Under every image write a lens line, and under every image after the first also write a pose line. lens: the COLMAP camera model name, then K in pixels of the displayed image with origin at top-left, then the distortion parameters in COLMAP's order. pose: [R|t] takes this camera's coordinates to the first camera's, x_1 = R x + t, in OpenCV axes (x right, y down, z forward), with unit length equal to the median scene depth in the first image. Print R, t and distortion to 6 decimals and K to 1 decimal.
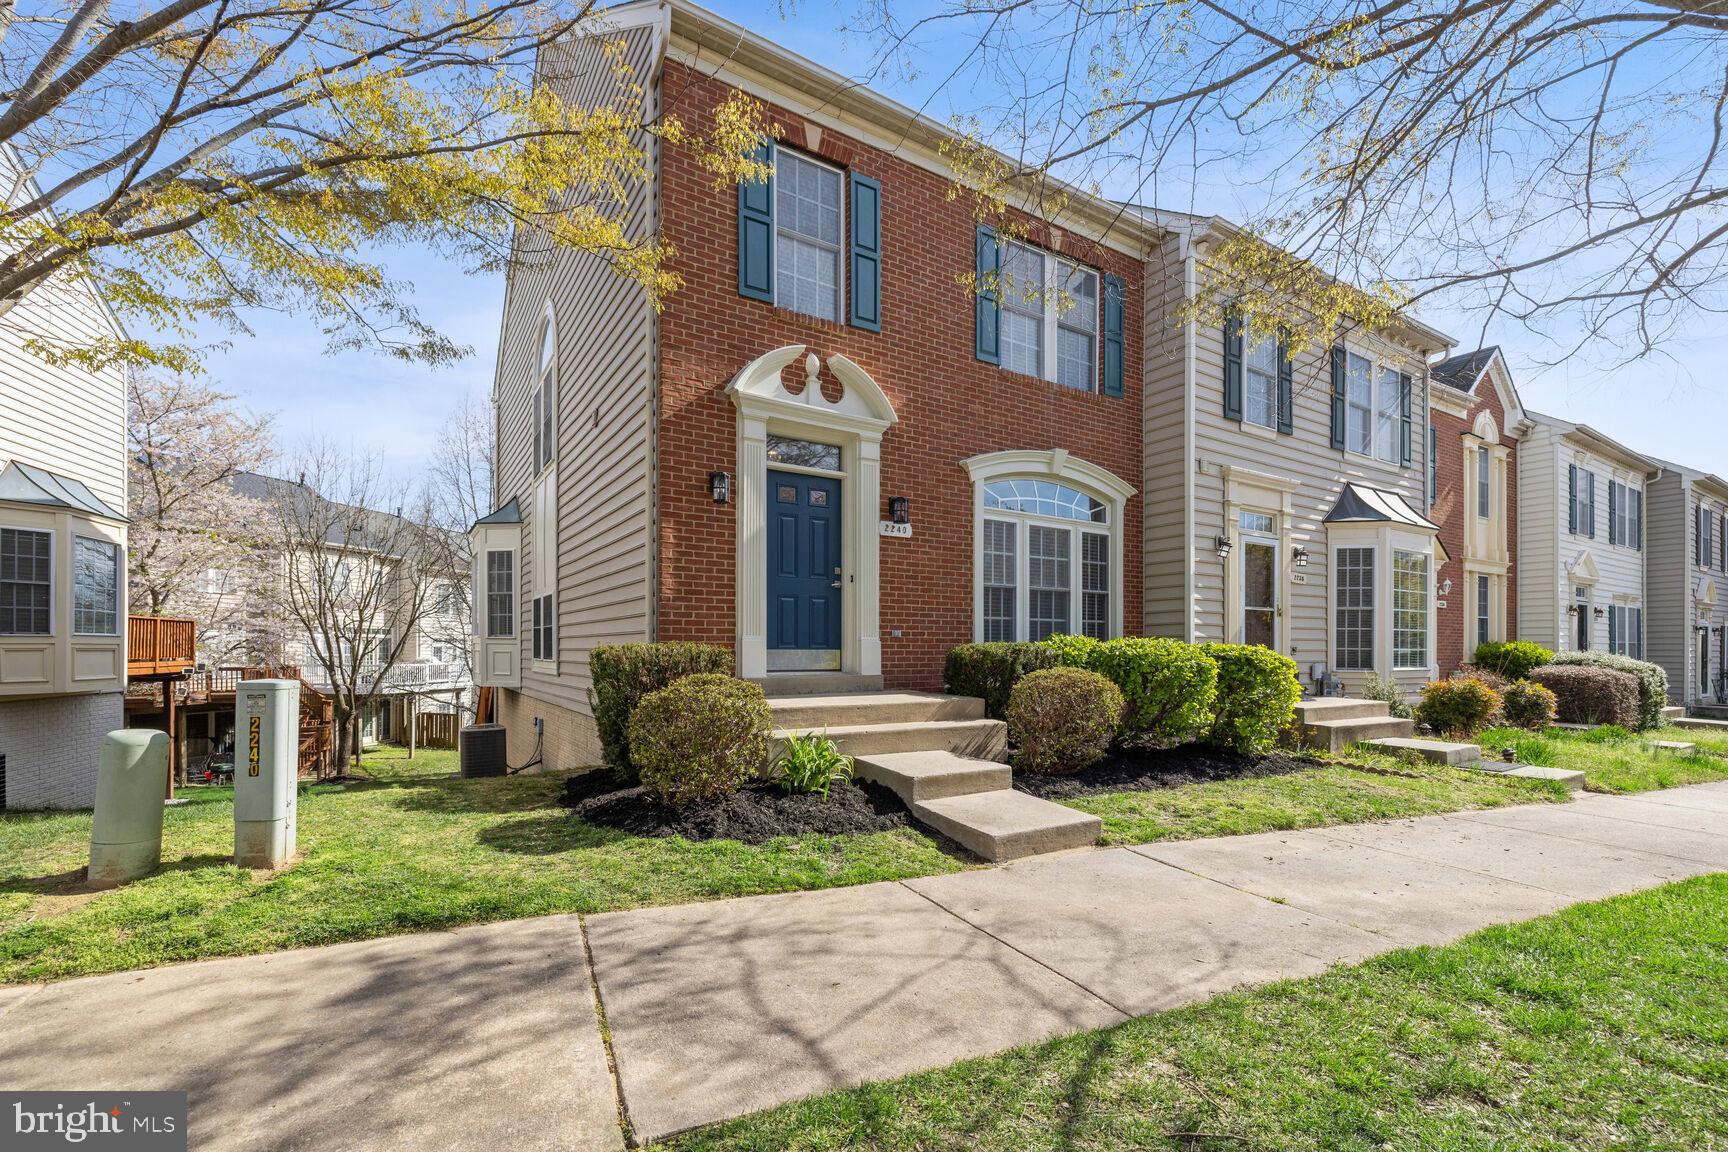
lens RADIAL K [[752.9, 0, 865.1], [0, 752.9, 656.7], [0, 0, 1]] dist [0.001224, -0.000187]
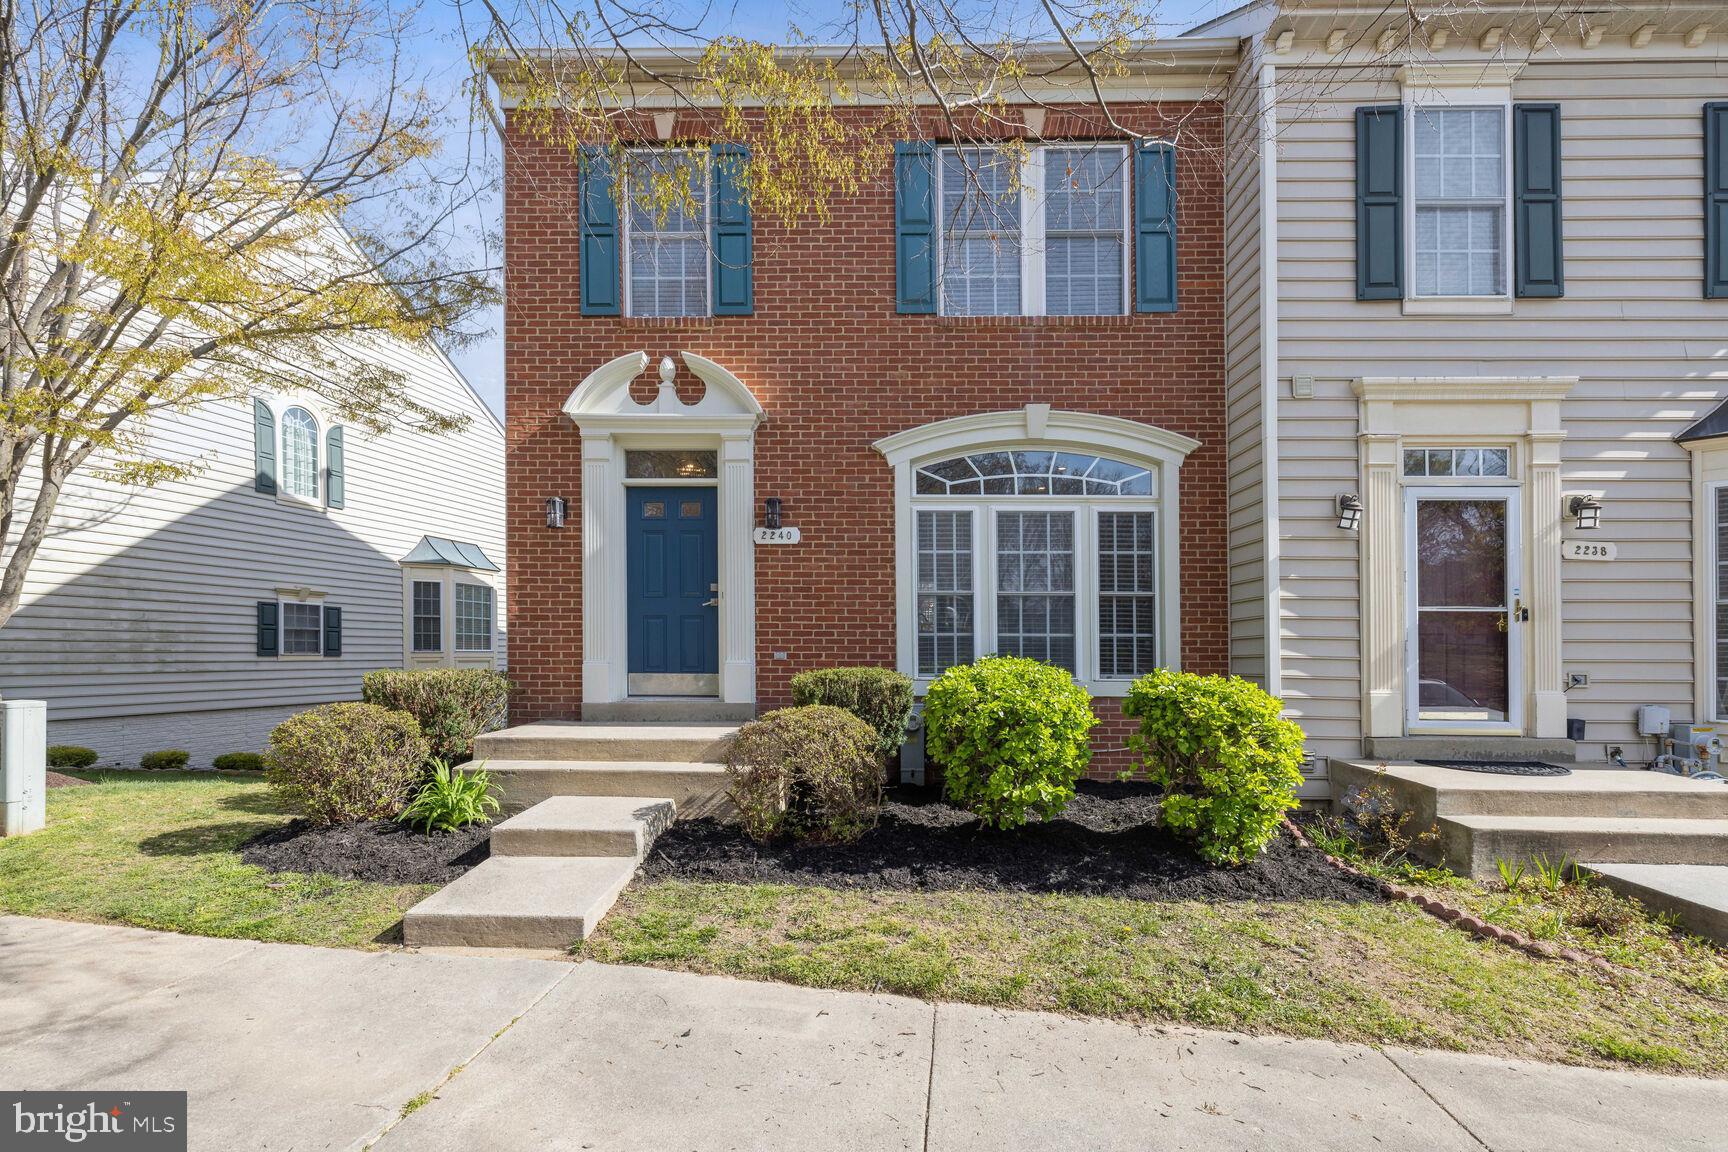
lens RADIAL K [[752.9, 0, 773.3], [0, 752.9, 658.9], [0, 0, 1]] dist [0.001224, -0.000187]
pose [[0.831919, 0.003011, -0.554890, 0.514829], [-0.007502, 0.999955, -0.005822, -0.022440], [0.554847, 0.009006, 0.831904, 0.278160]]
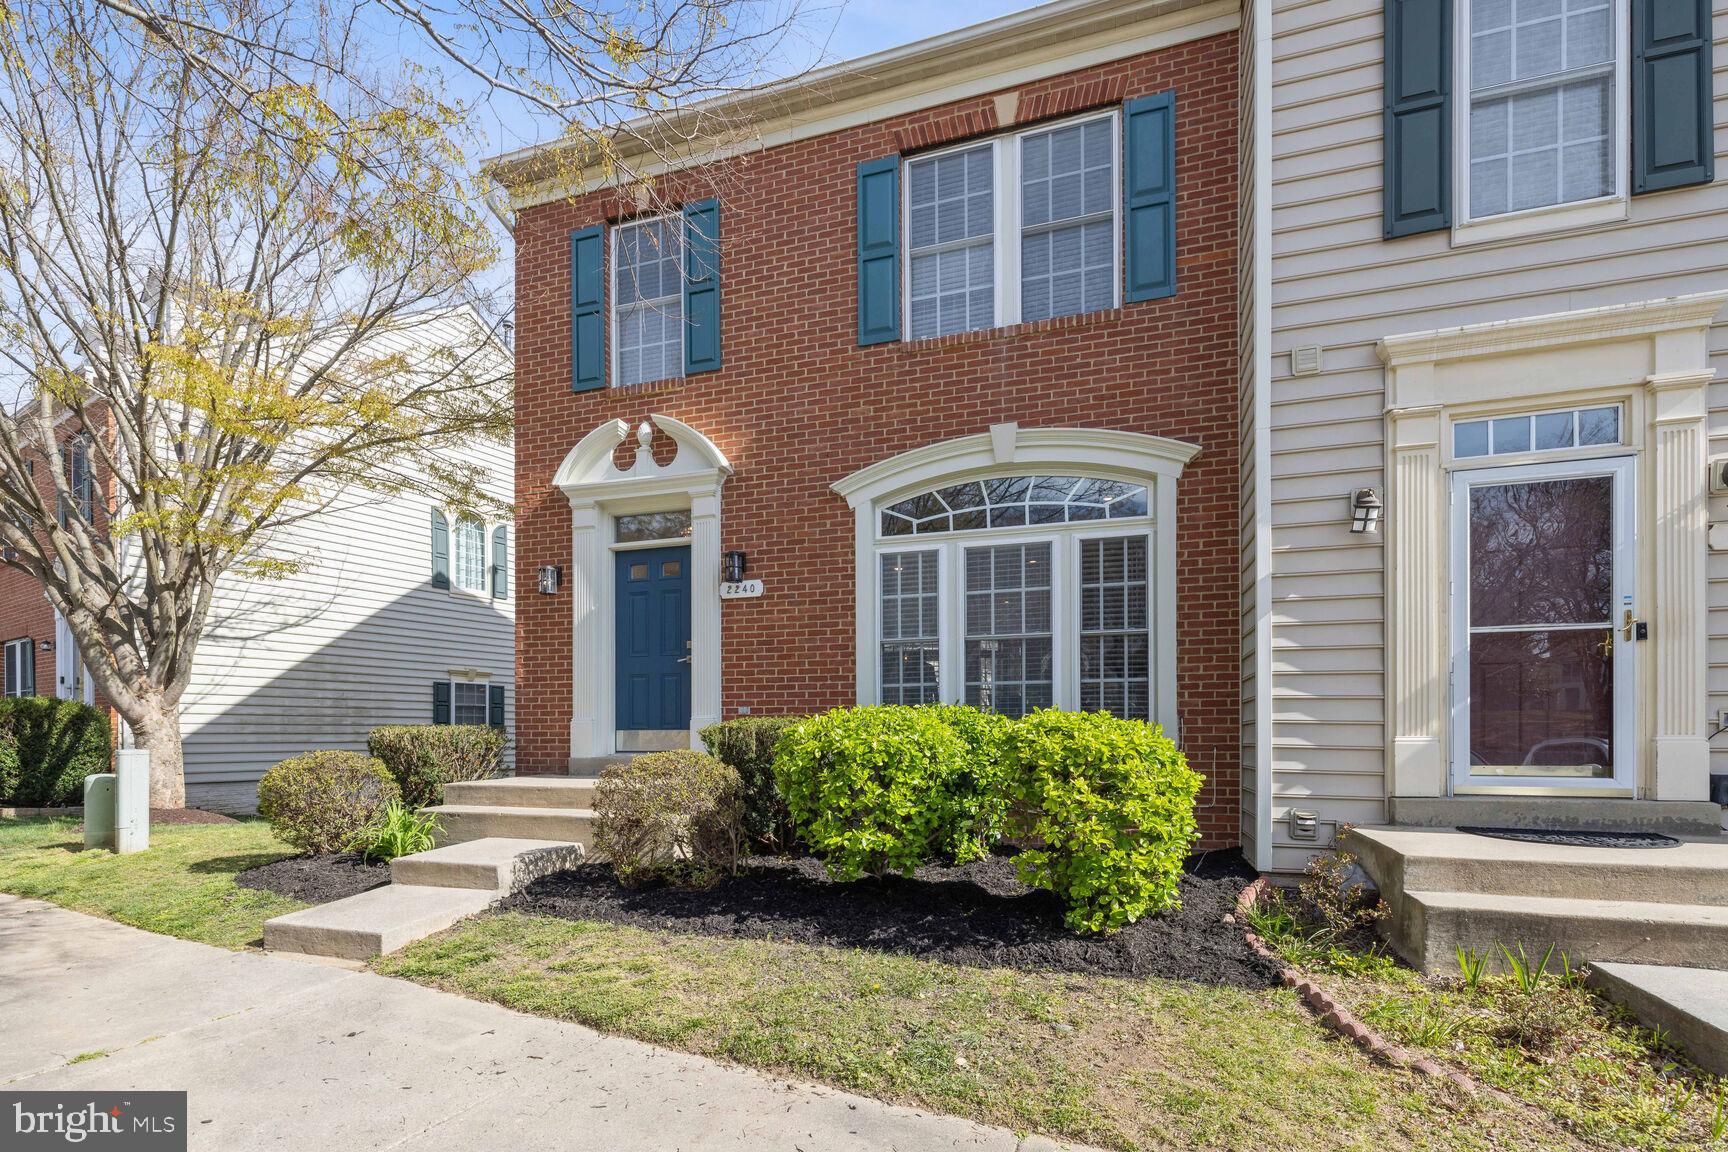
lens RADIAL K [[752.9, 0, 812.3], [0, 752.9, 749.3], [0, 0, 1]] dist [0.001224, -0.000187]
pose [[0.649150, 0.006434, -0.760633, 0.741983], [-0.004861, 0.999979, 0.004310, 0.008905], [0.760645, 0.000899, 0.649167, 0.501939]]
